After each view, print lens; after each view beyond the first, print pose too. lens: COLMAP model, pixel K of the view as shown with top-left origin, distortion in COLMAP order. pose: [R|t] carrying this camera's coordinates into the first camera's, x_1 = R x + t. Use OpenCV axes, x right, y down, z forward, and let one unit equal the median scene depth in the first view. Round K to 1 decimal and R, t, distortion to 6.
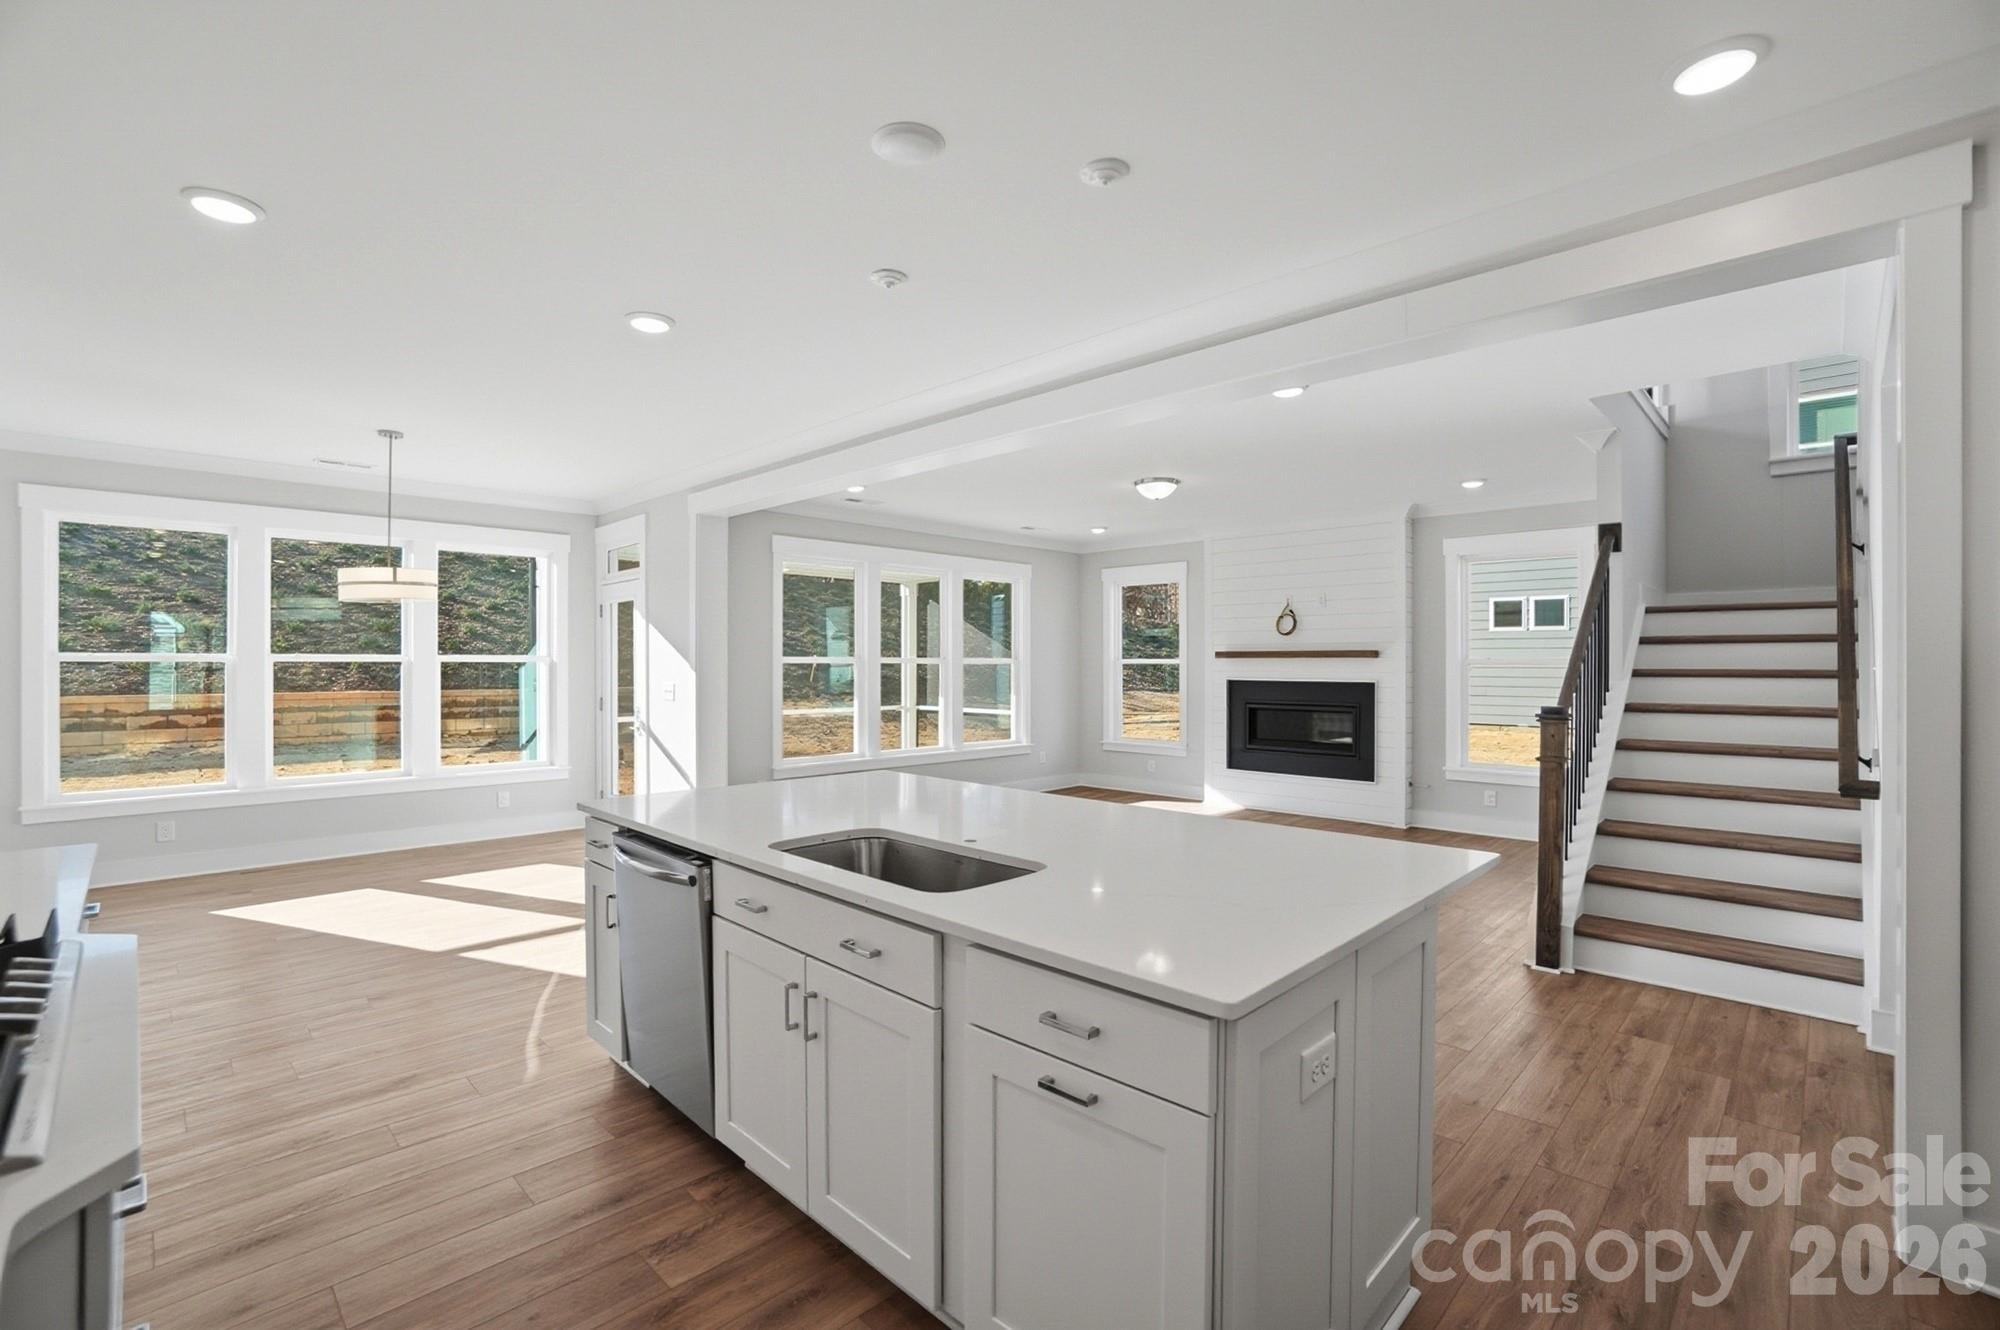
lens RADIAL K [[896.0, 0, 980.2], [0, 896.0, 656.2], [0, 0, 1]] dist [-0.039102, 0.008105]
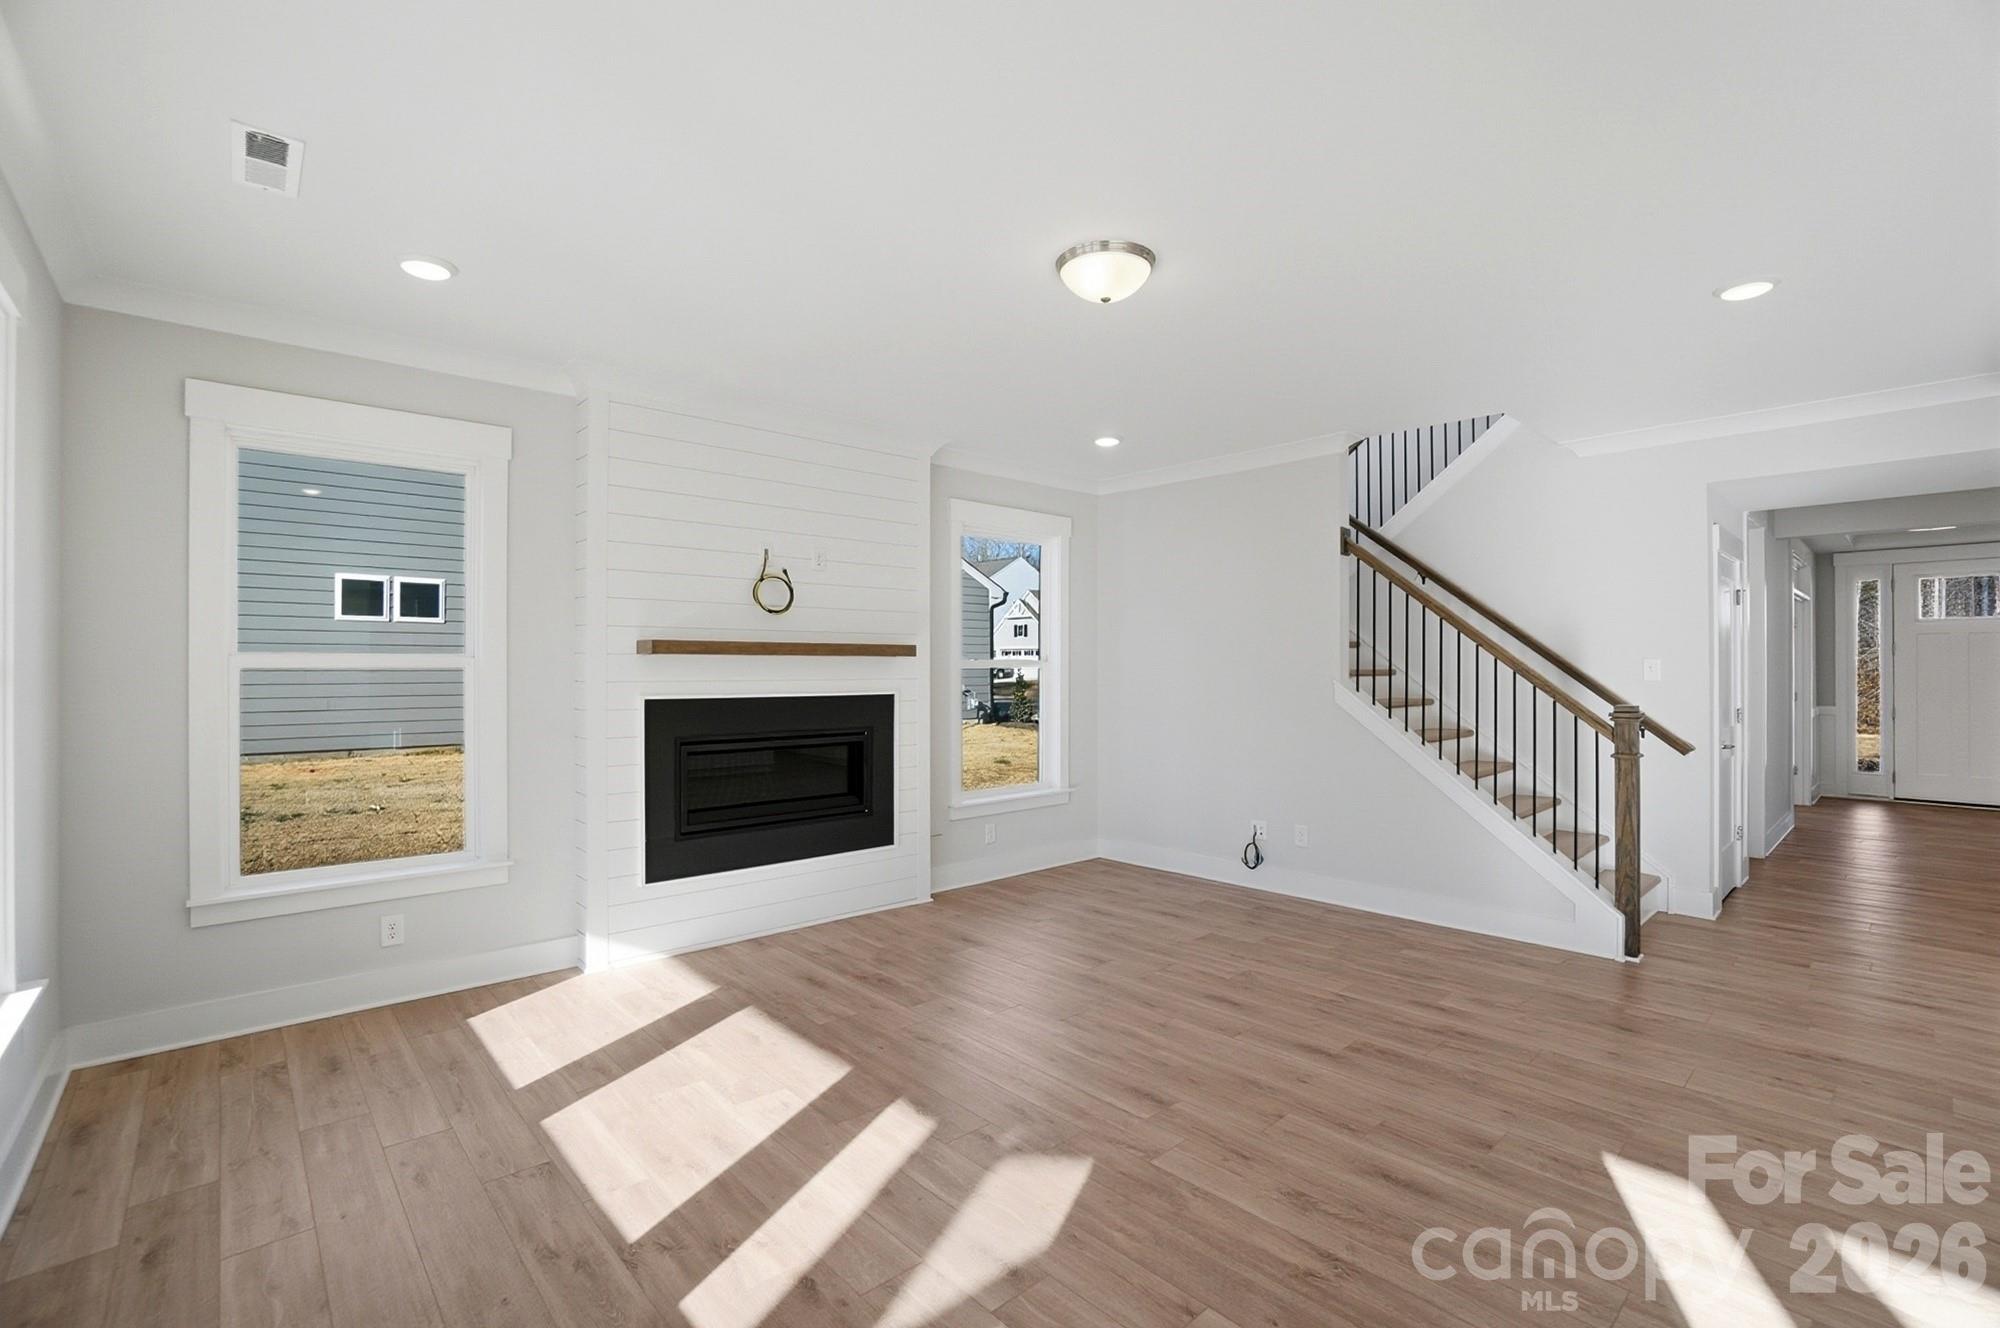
lens RADIAL K [[896.0, 0, 997.3], [0, 896.0, 675.3], [0, 0, 1]] dist [-0.039102, 0.008105]
pose [[0.043369, -0.011831, 0.998989, -0.198305], [-0.006723, 0.999904, 0.012134, 0.007199], [-0.999037, -0.007243, 0.043285, 0.816181]]
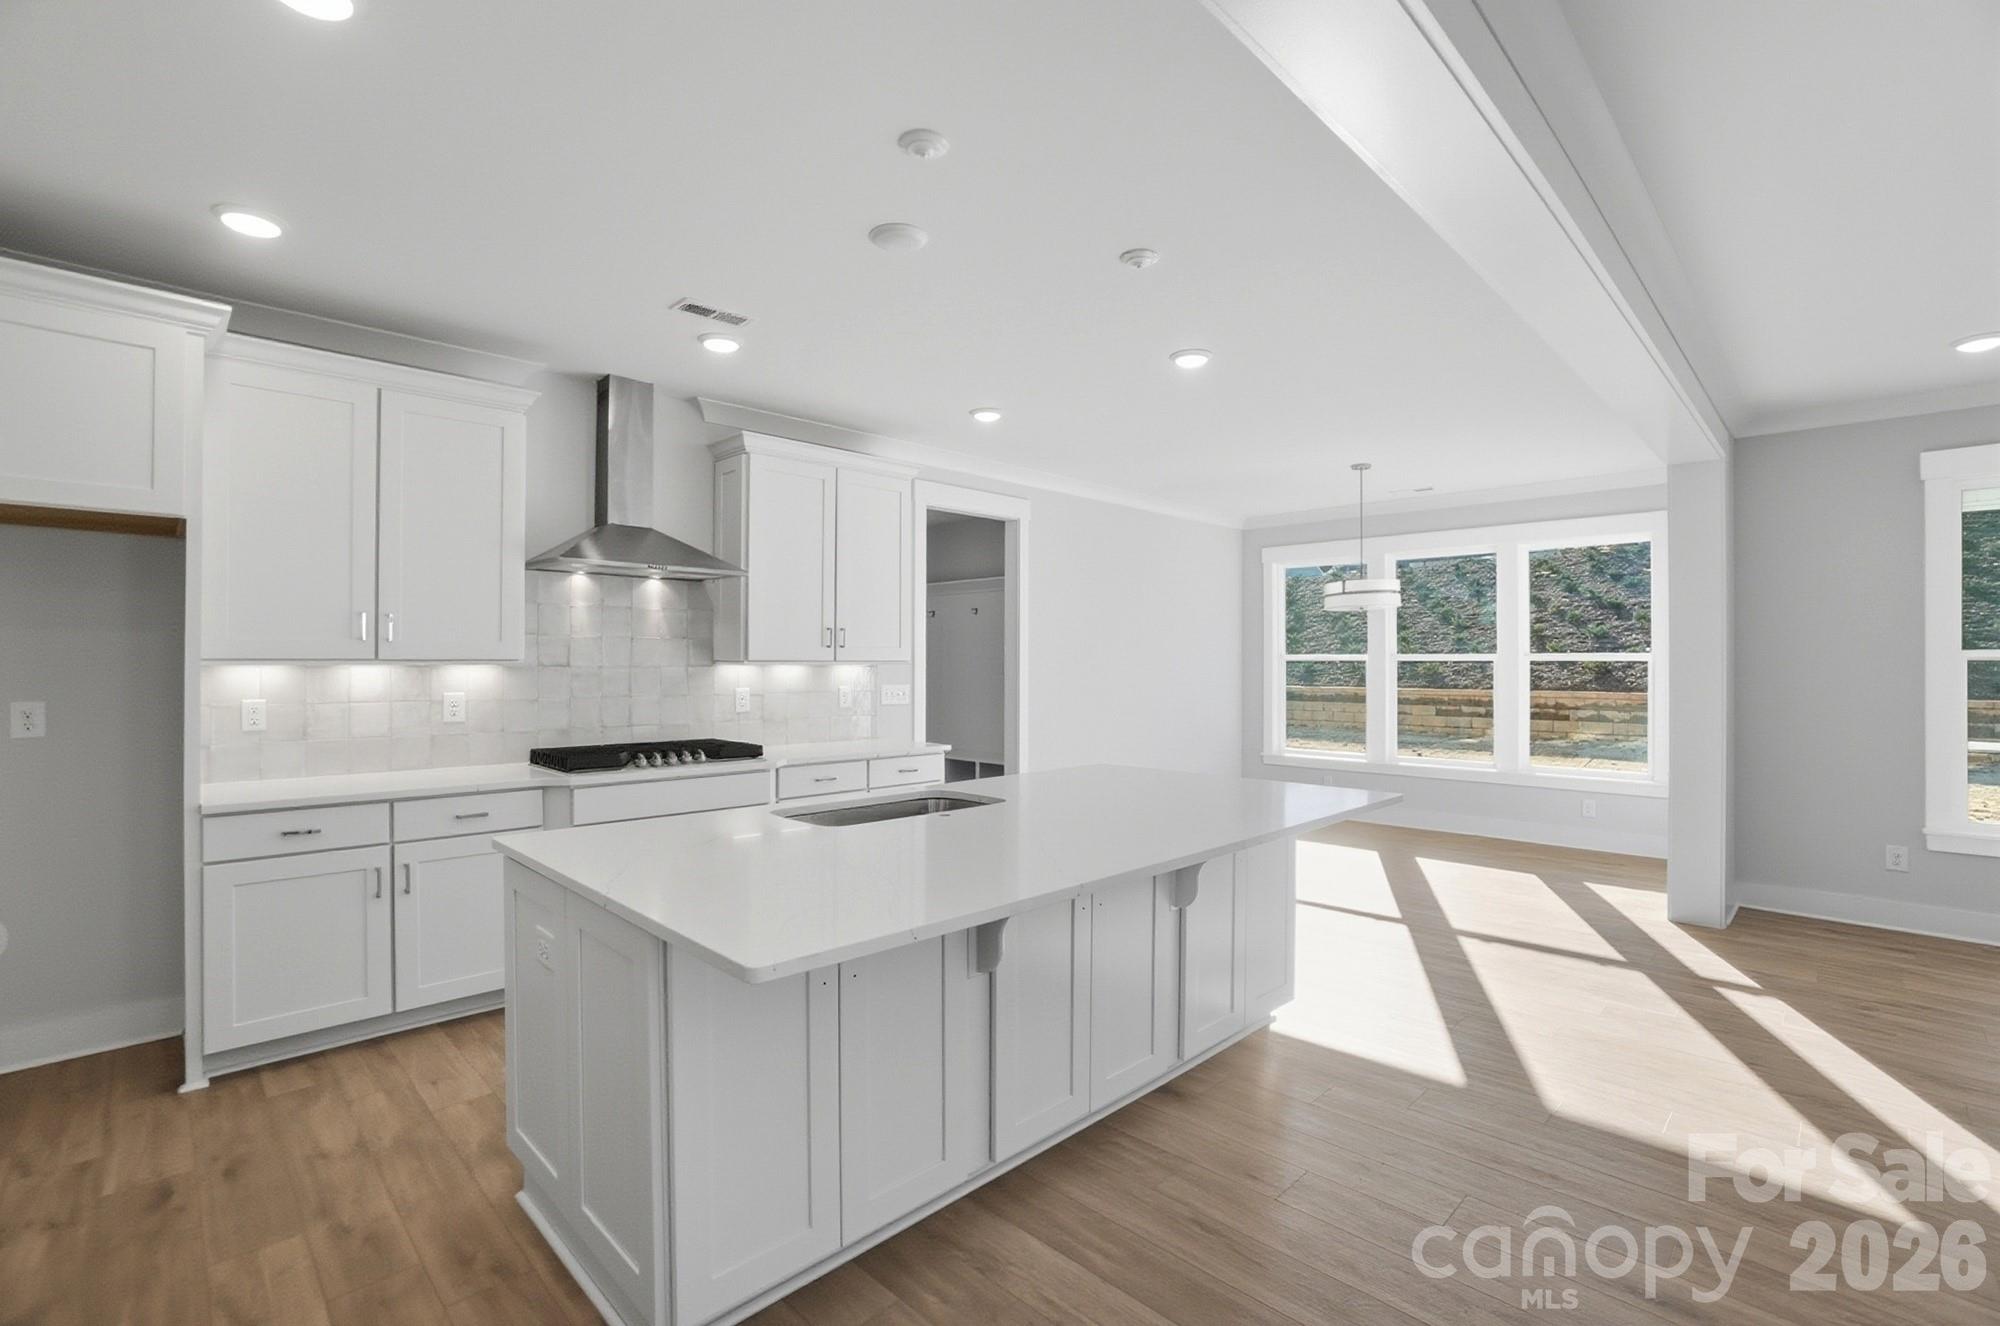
lens RADIAL K [[896.0, 0, 987.2], [0, 896.0, 667.7], [0, 0, 1]] dist [-0.039102, 0.008105]
pose [[-0.001736, 0.004769, -0.999987, 0.319233], [0.006100, 0.999970, 0.004759, 0.004106], [0.999980, -0.006091, -0.001765, 0.311190]]
